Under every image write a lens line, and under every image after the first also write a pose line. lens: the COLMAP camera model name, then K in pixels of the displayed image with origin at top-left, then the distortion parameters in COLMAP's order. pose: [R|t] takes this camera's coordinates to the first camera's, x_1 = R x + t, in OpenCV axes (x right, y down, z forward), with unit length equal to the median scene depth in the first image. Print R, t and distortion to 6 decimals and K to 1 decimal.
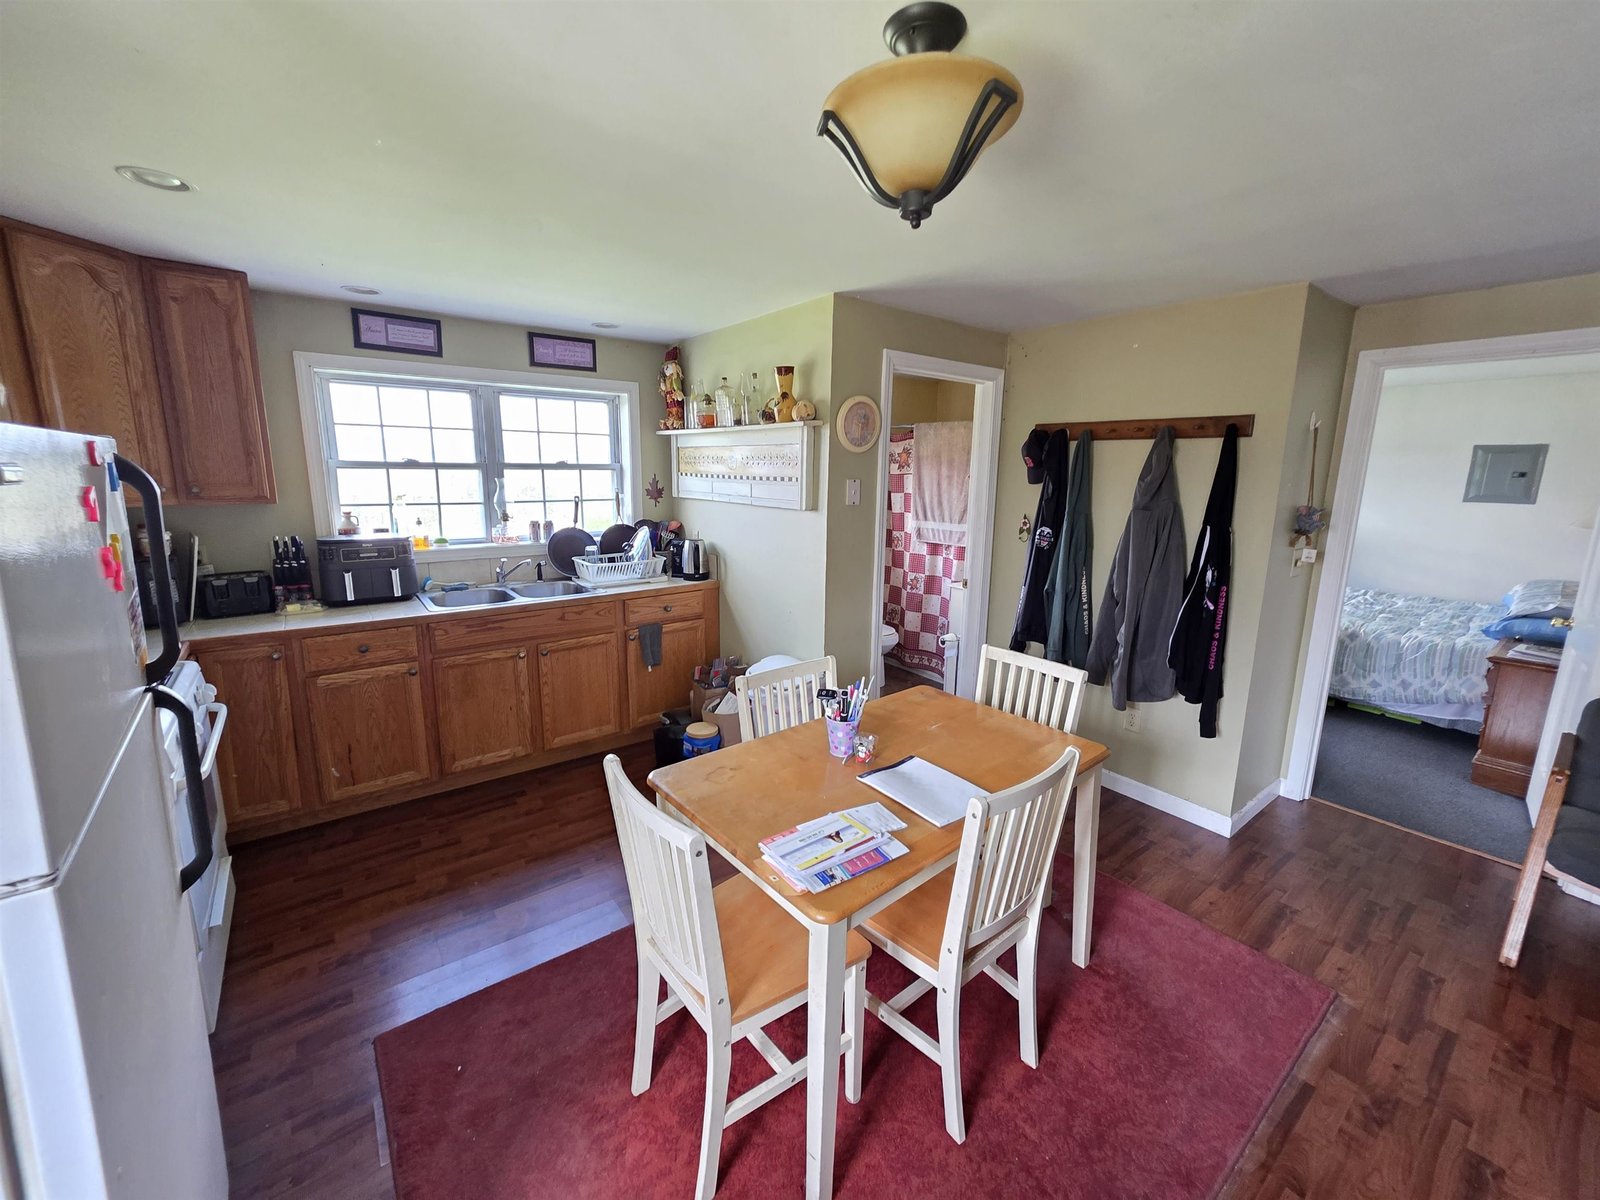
lens RADIAL K [[640.4, 0, 792.2], [0, 640.4, 589.5], [0, 0, 1]] dist [0.001985, 0.000727]
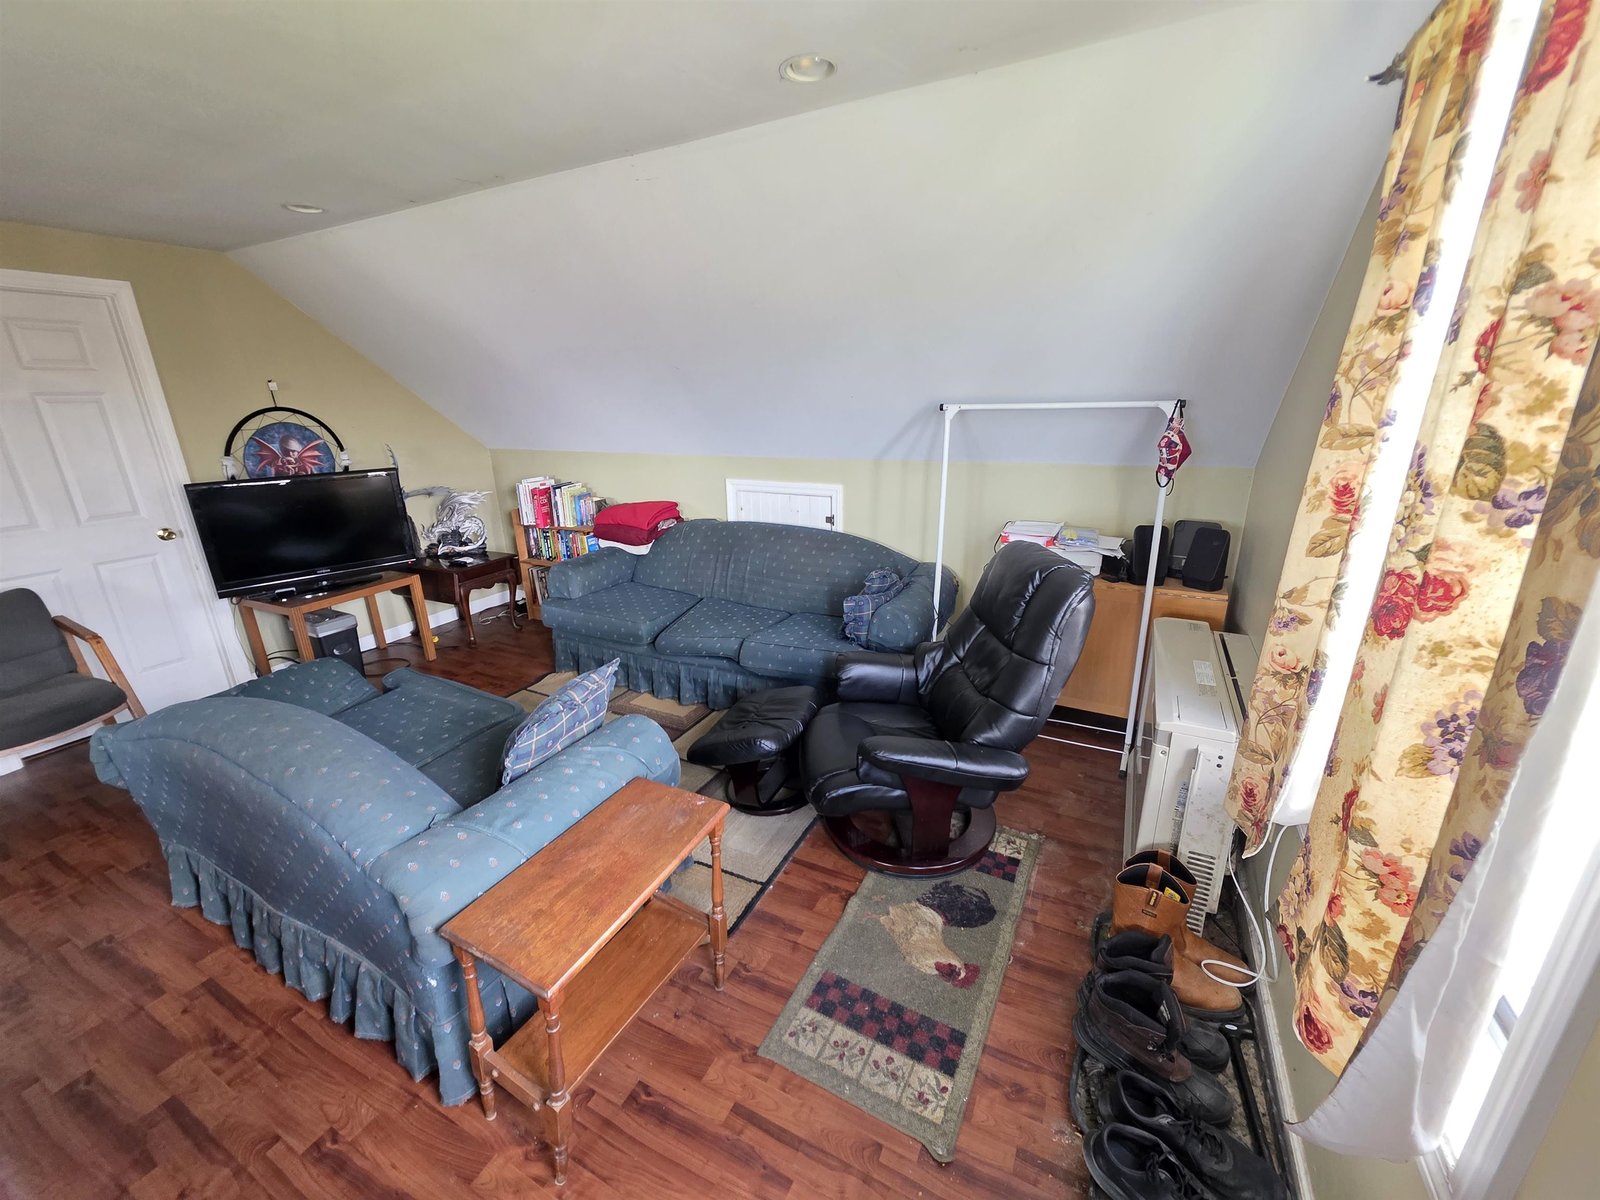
lens RADIAL K [[640.4, 0, 803.8], [0, 640.4, 594.1], [0, 0, 1]] dist [0.001985, 0.000727]
pose [[-0.435446, -0.277452, 0.856392, -0.223891], [0.185144, 0.903380, 0.386815, 0.011383], [-0.880970, 0.326993, -0.342005, -0.014257]]
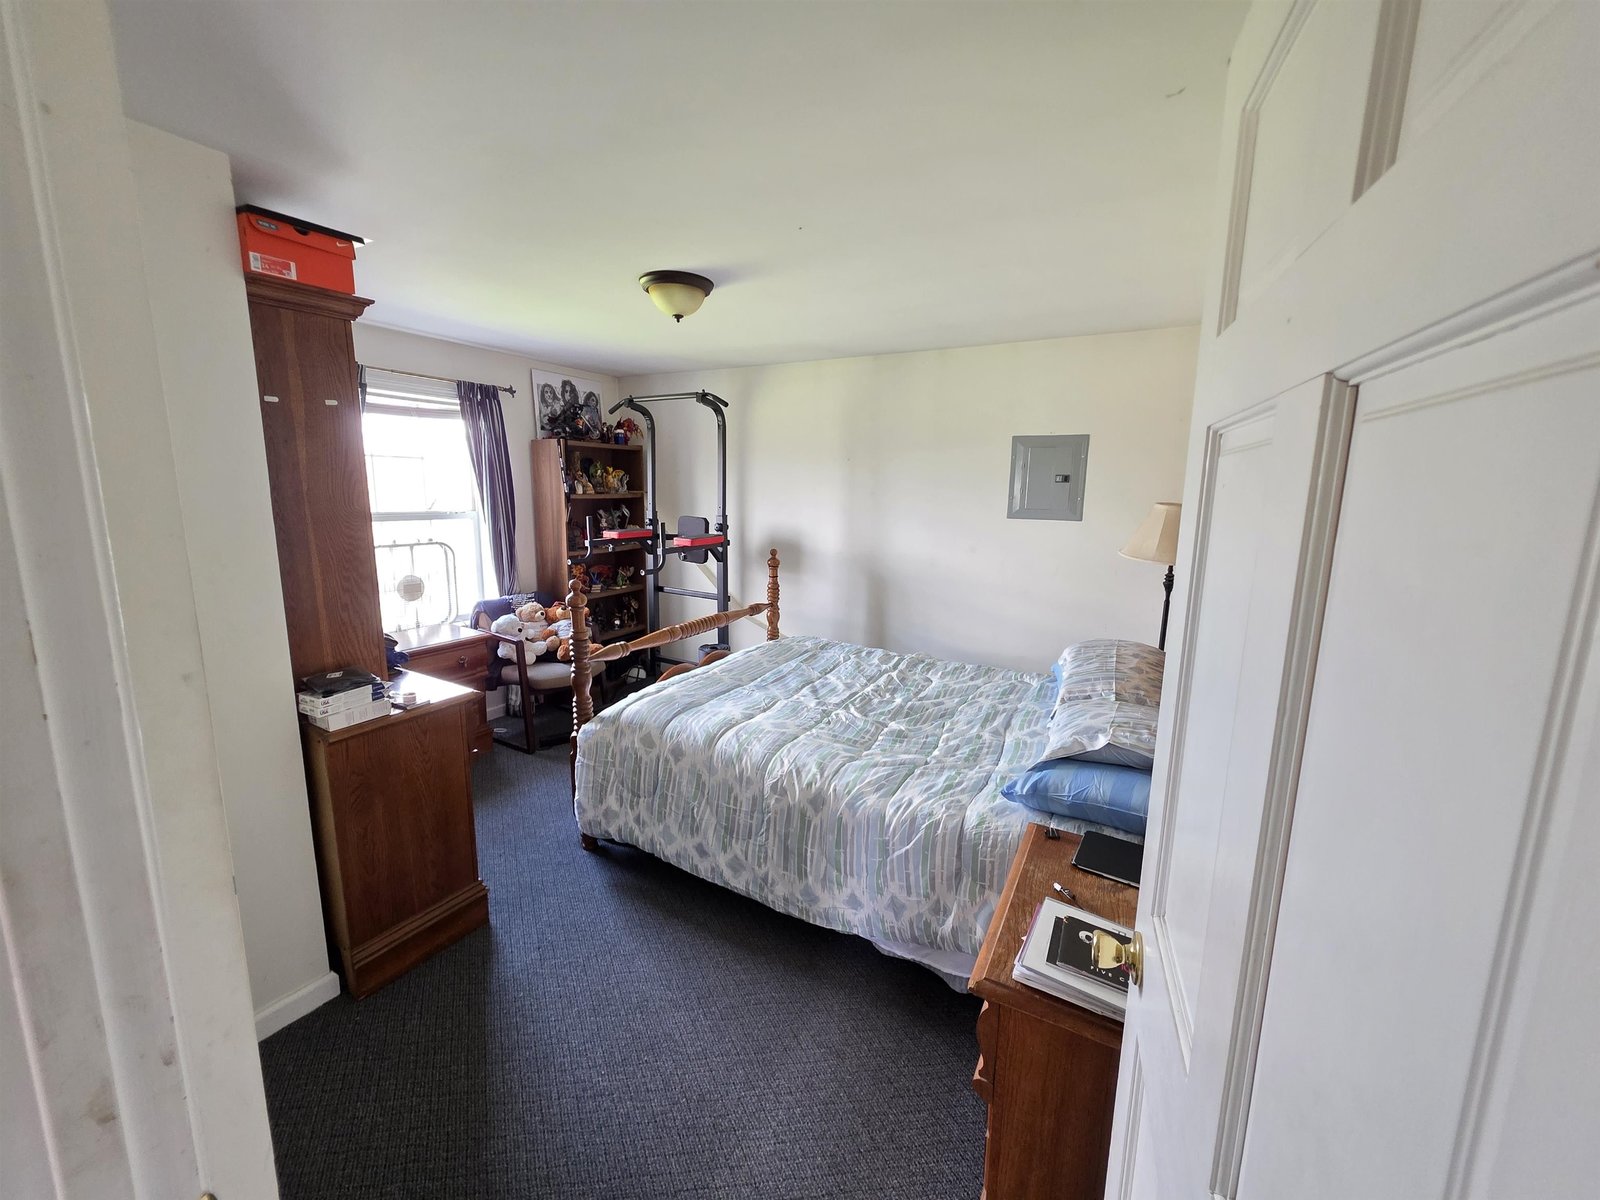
lens RADIAL K [[640.4, 0, 804.5], [0, 640.4, 602.5], [0, 0, 1]] dist [0.001985, 0.000727]
pose [[0.911951, -0.067917, 0.404639, 0.999012], [0.070379, 0.997481, 0.008806, -0.121075], [-0.404218, 0.020448, 0.914434, 0.820643]]
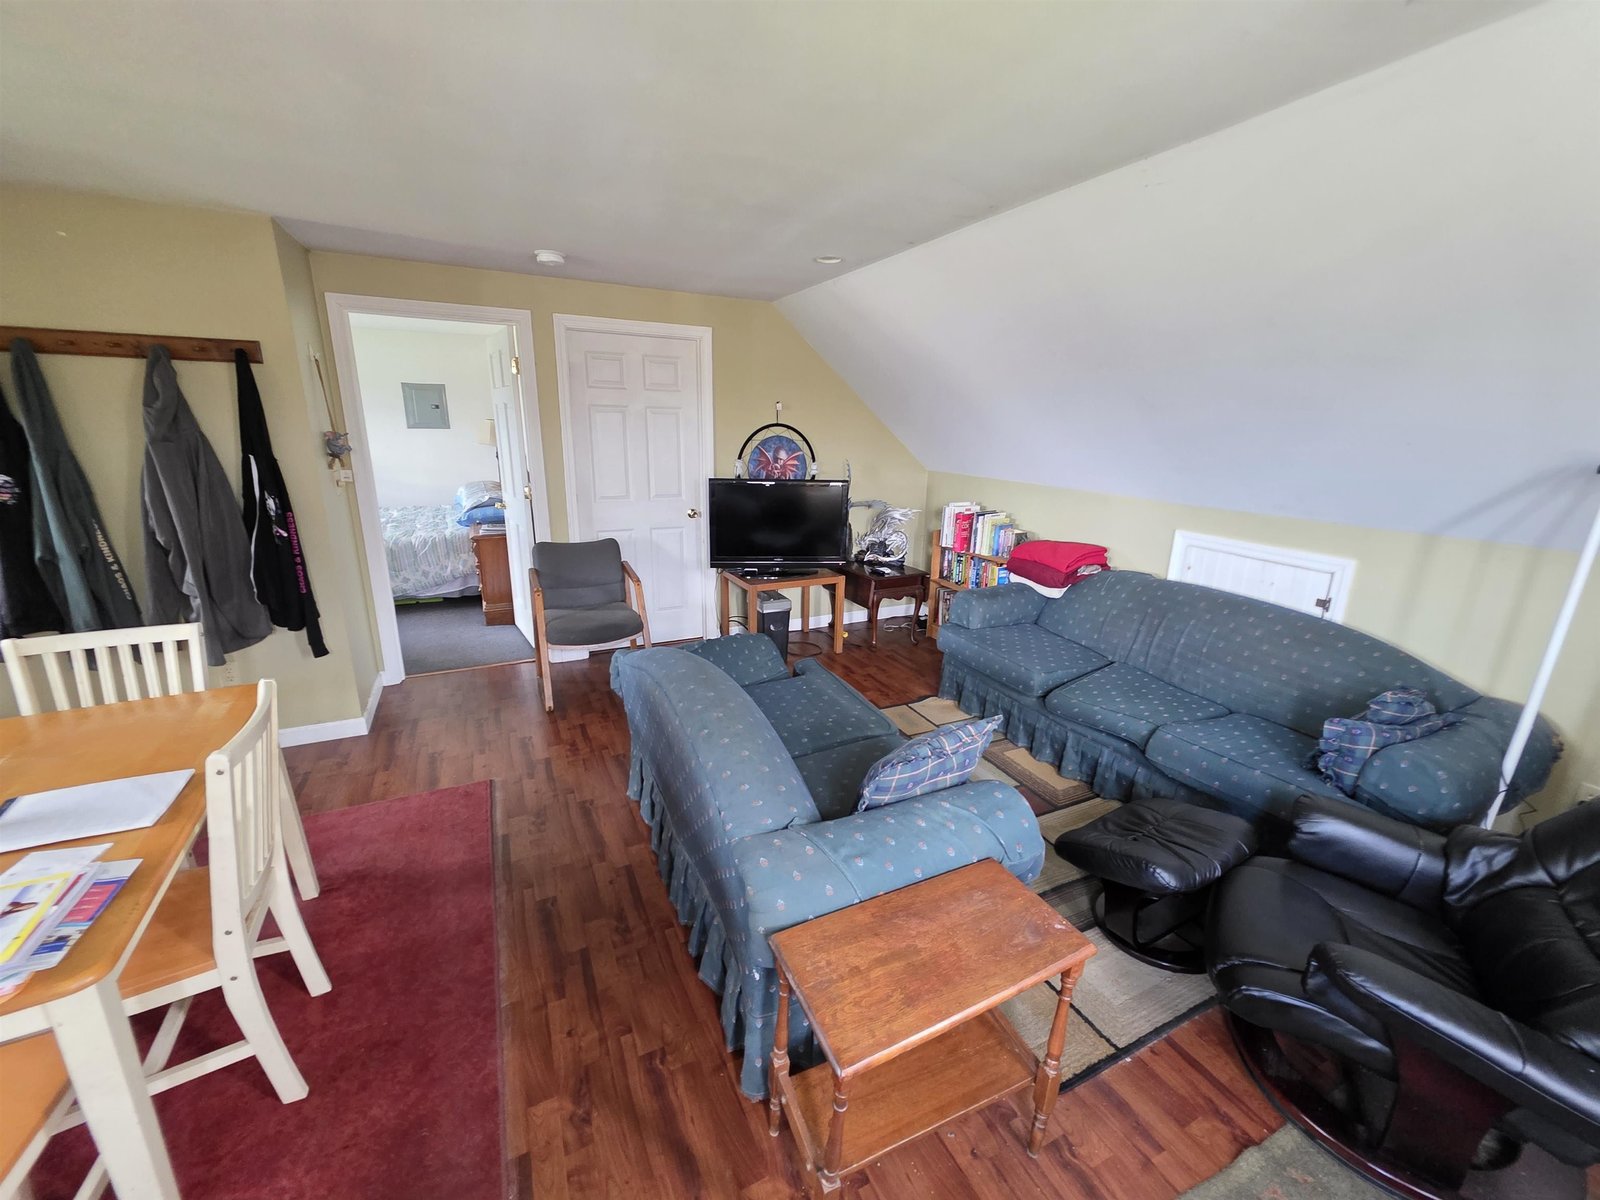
lens RADIAL K [[640.4, 0, 802.4], [0, 640.4, 589.5], [0, 0, 1]] dist [0.001985, 0.000727]
pose [[0.195036, -0.261727, 0.945230, -0.157478], [0.167698, 0.958445, 0.230784, 0.012797], [-0.966353, 0.113502, 0.230822, -0.022112]]
